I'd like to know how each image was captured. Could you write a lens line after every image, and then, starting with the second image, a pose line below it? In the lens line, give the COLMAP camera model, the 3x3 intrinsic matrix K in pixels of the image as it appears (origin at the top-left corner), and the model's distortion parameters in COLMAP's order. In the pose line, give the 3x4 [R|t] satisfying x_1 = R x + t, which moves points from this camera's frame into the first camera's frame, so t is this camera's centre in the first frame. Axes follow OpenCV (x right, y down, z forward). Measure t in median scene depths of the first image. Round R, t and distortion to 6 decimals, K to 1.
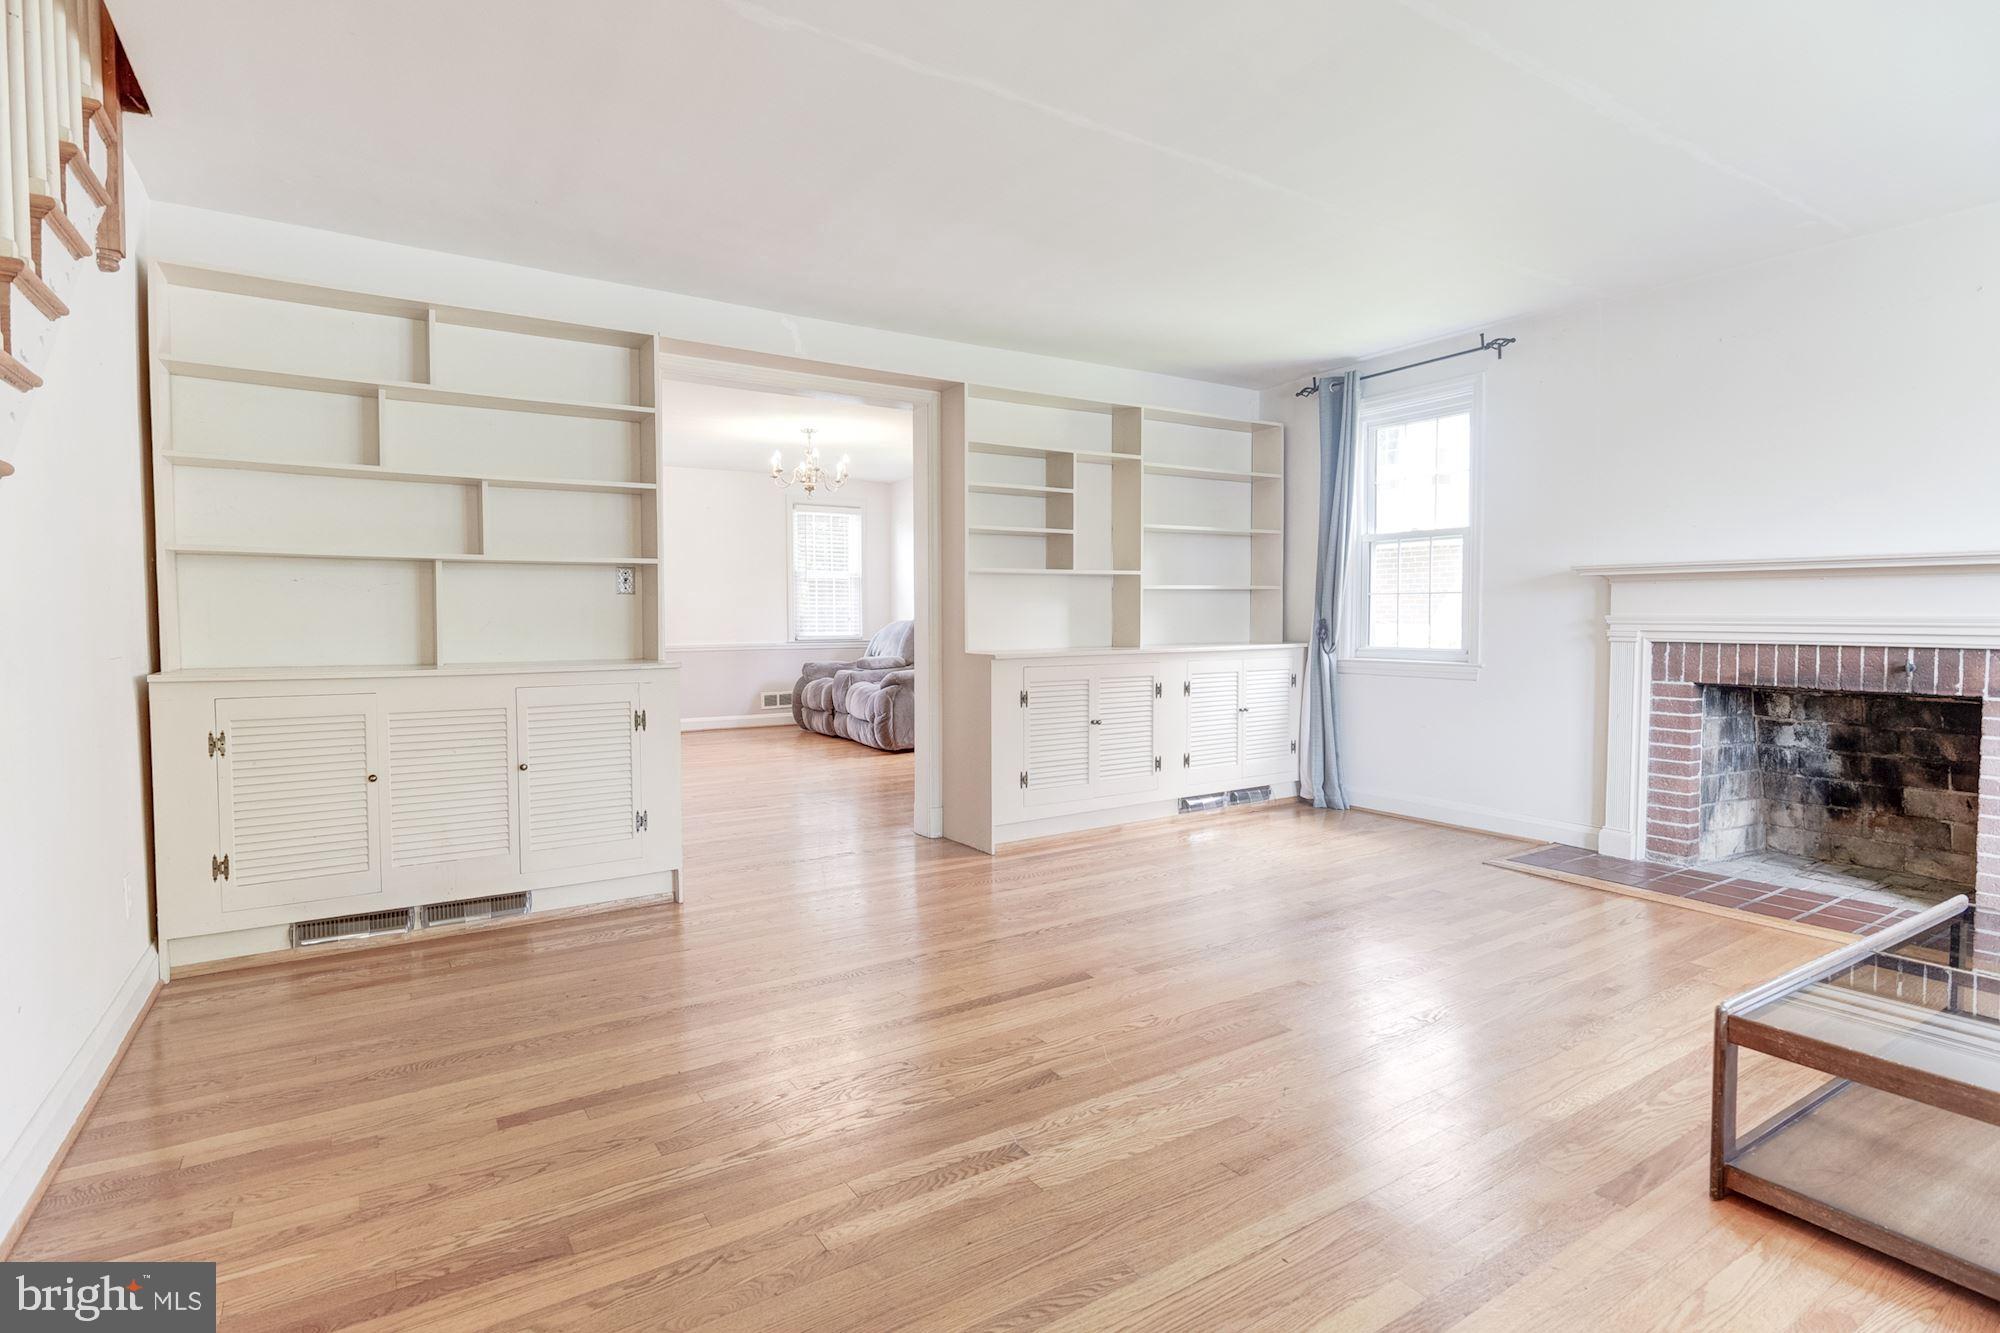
lens RADIAL K [[990.5, 0, 997.5], [0, 990.5, 655.8], [0, 0, 1]] dist [-0.007175, -0.000775]
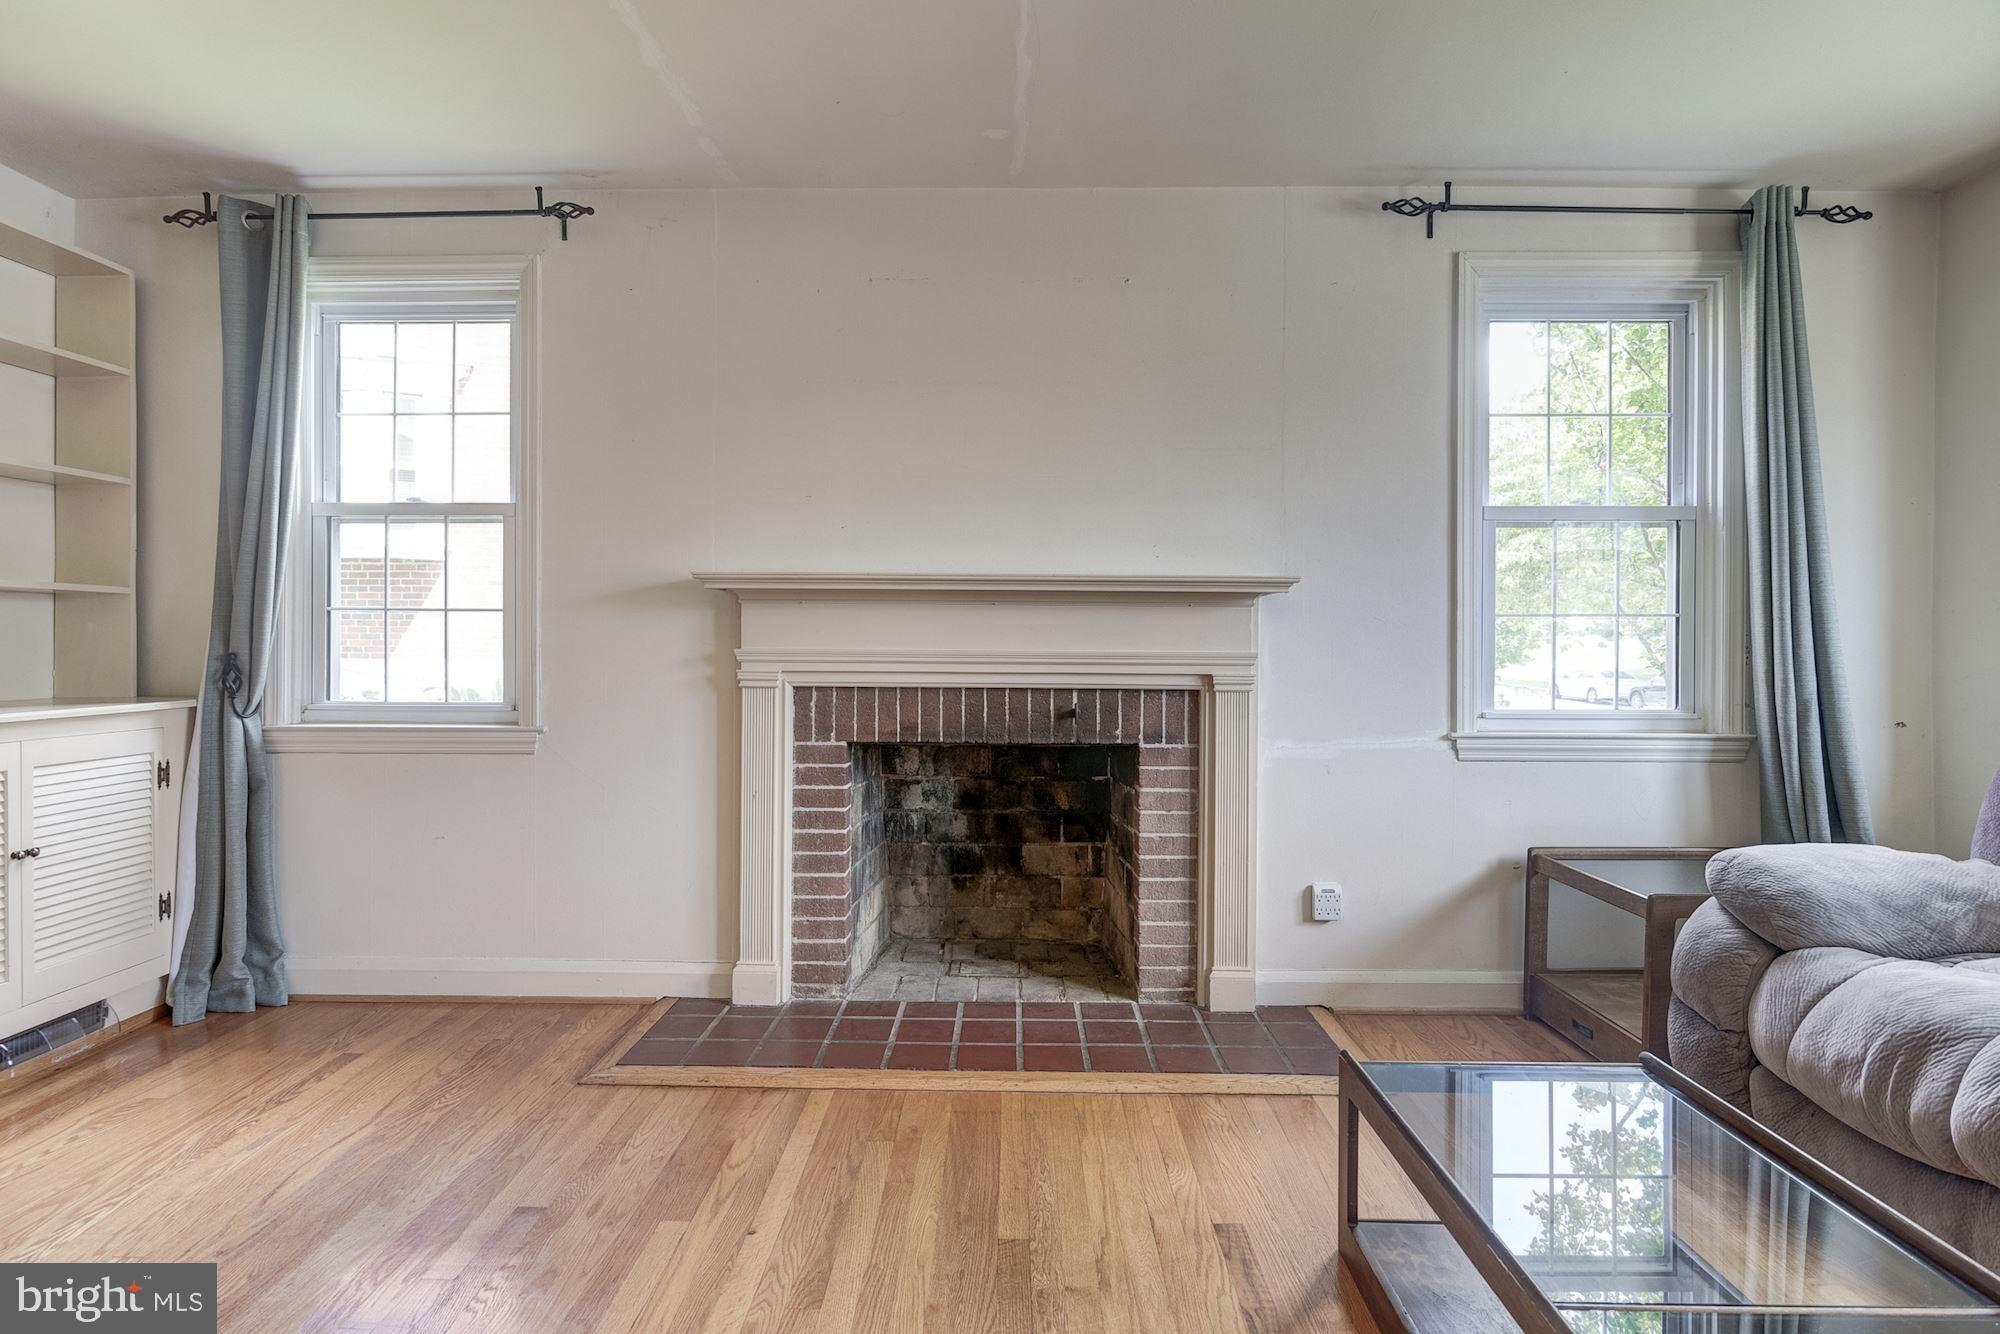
lens RADIAL K [[990.5, 0, 997.5], [0, 990.5, 656.3], [0, 0, 1]] dist [-0.007175, -0.000775]
pose [[0.553757, -0.000375, 0.832678, 0.154567], [0.027774, 0.999452, -0.018021, -0.018957], [-0.832215, 0.033106, 0.553464, 0.485631]]
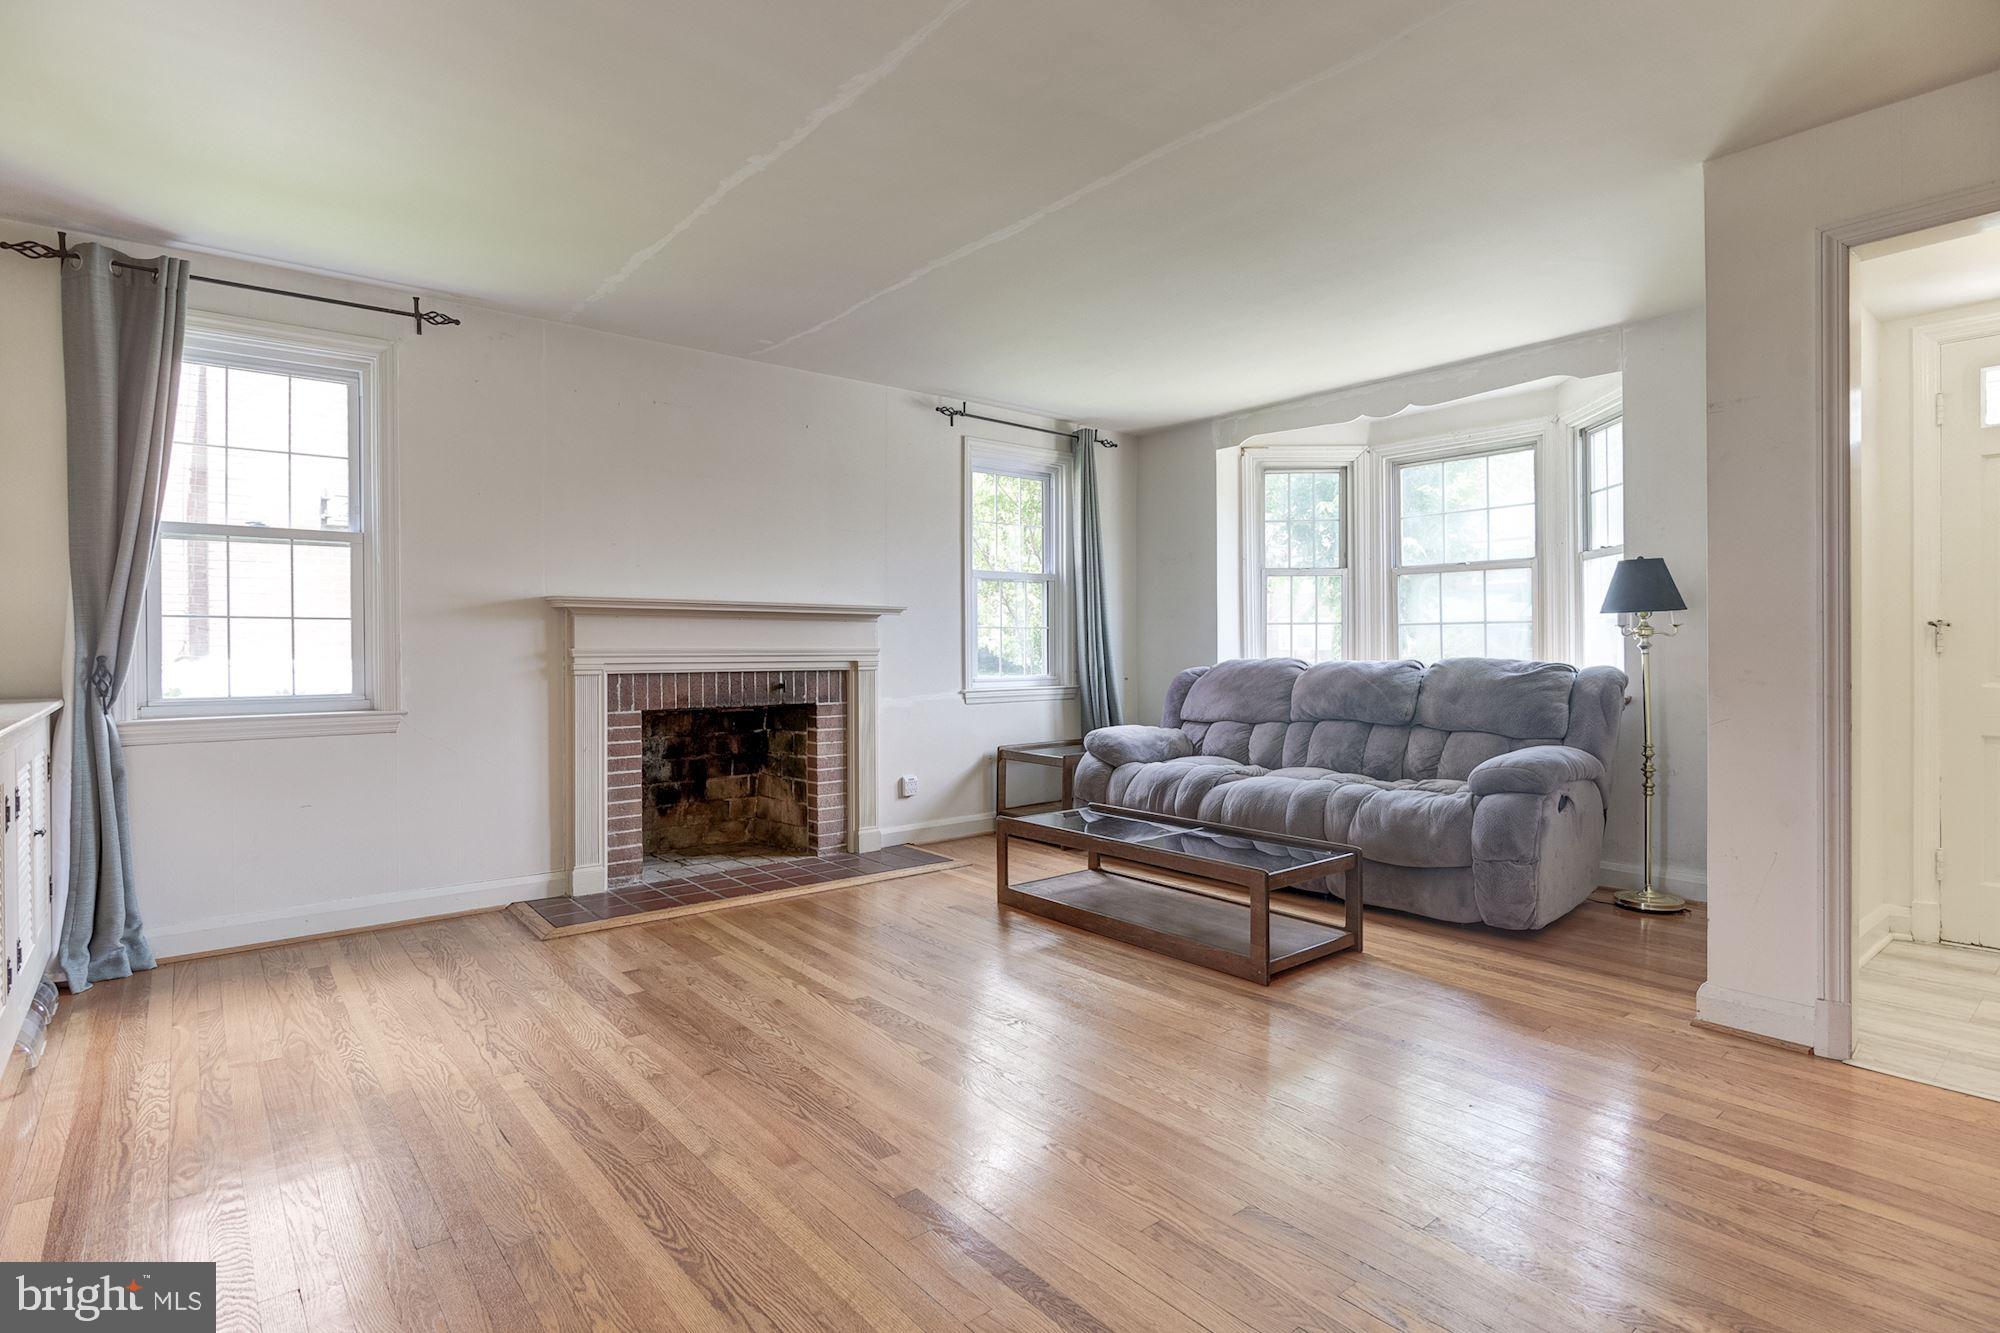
lens RADIAL K [[990.5, 0, 997.5], [0, 990.5, 655.8], [0, 0, 1]] dist [-0.007175, -0.000775]
pose [[-0.116669, -0.007064, 0.993146, -0.403235], [0.043408, 0.998983, 0.012205, -0.028135], [-0.992222, 0.044535, -0.116244, 0.712847]]
